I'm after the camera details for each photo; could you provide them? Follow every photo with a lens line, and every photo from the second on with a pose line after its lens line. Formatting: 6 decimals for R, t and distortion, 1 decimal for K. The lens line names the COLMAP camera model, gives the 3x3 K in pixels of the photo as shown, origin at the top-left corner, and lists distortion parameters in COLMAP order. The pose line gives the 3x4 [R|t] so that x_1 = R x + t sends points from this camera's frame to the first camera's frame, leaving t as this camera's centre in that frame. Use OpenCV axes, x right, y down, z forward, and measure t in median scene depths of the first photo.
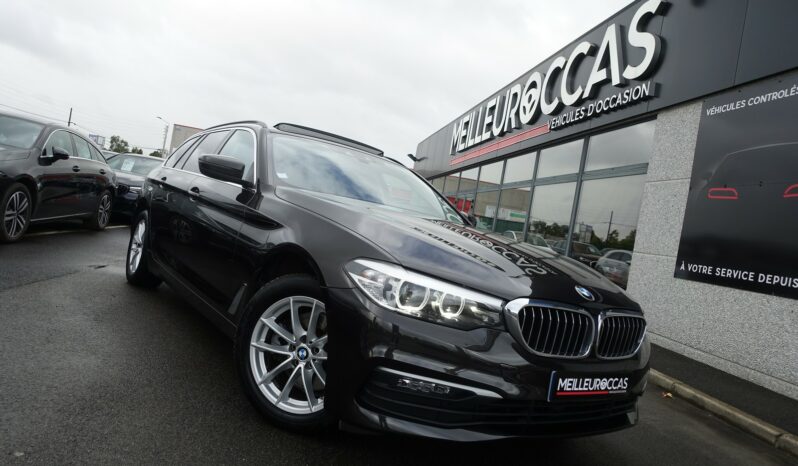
lens RADIAL K [[545.5, 0, 399.0], [0, 545.5, 233.0], [0, 0, 1]] dist [-0.007833, 0.001374]
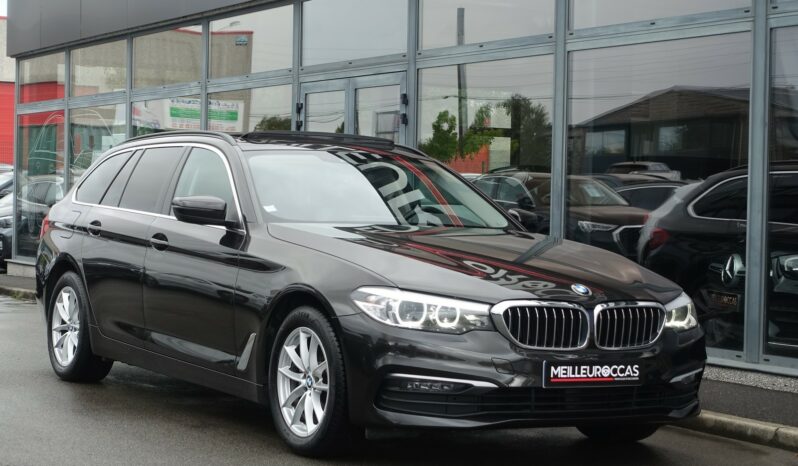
lens RADIAL K [[1612.4, 0, 399.0], [0, 1612.4, 233.0], [0, 0, 1]] dist [-0.002966, -0.400893]
pose [[0.985243, -0.147105, -0.087505, 0.304671], [0.147074, 0.989102, -0.006836, -0.029763], [0.087557, -0.006135, 0.996141, -2.270152]]
